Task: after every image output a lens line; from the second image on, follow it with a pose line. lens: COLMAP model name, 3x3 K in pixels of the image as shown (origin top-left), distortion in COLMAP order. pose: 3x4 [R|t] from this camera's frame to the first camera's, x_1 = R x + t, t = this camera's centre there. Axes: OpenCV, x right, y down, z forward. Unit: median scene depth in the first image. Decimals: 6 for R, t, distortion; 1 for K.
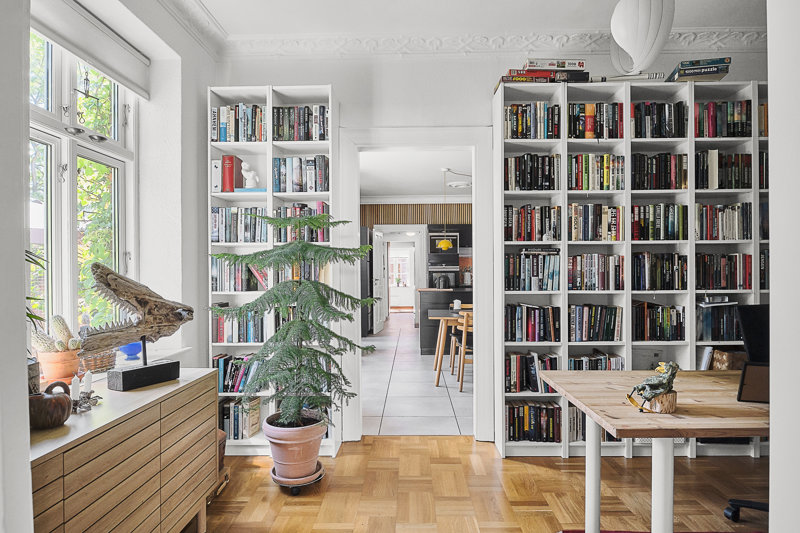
lens RADIAL K [[459.9, 0, 400.0], [0, 459.9, 266.5], [0, 0, 1]] dist [0.000122, -0.000005]
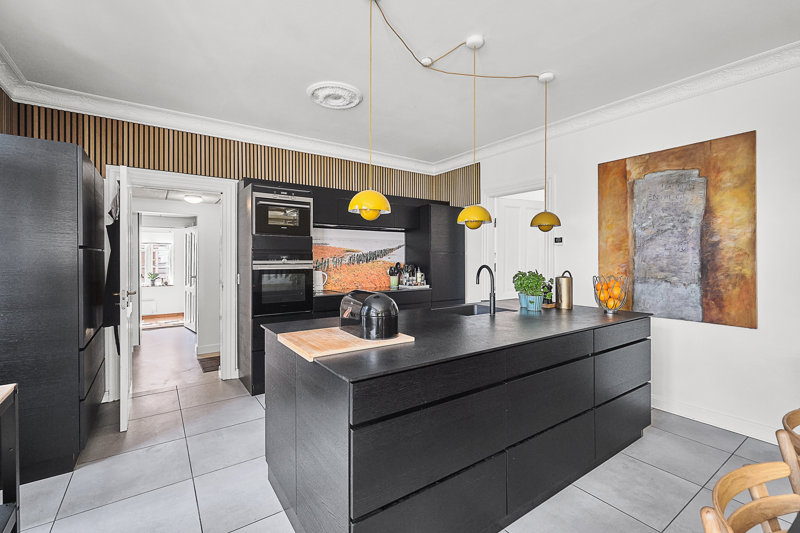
lens RADIAL K [[353.5, 0, 400.0], [0, 353.5, 266.5], [0, 0, 1]] dist [-0.000730, 0.000410]
pose [[0.804575, -0.009520, 0.593774, -0.035042], [-0.010132, 0.999506, 0.029754, -0.006711], [-0.593764, -0.029956, 0.804081, 0.597968]]
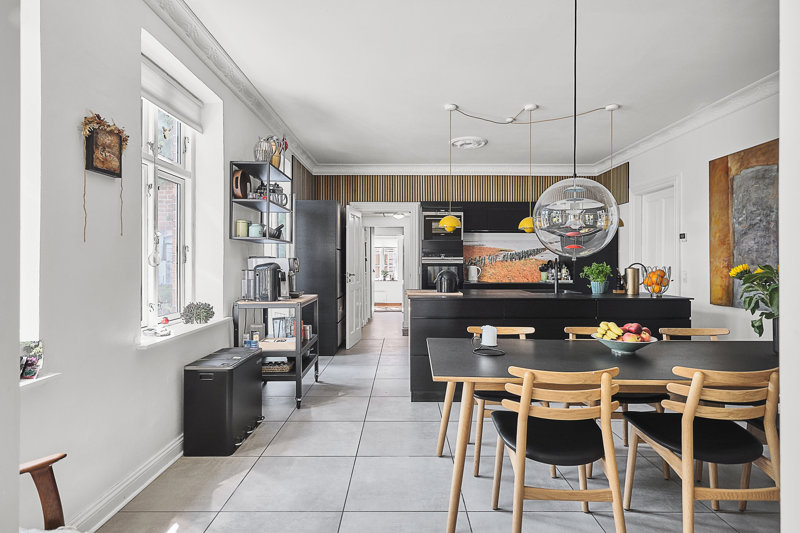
lens RADIAL K [[417.5, 0, 400.0], [0, 417.5, 266.5], [0, 0, 1]] dist [0.000576, -0.000005]
pose [[0.999696, 0.005823, 0.023961, 0.010789], [-0.006325, 0.999761, 0.020935, 0.000790], [-0.023833, -0.021081, 0.999494, 0.329813]]
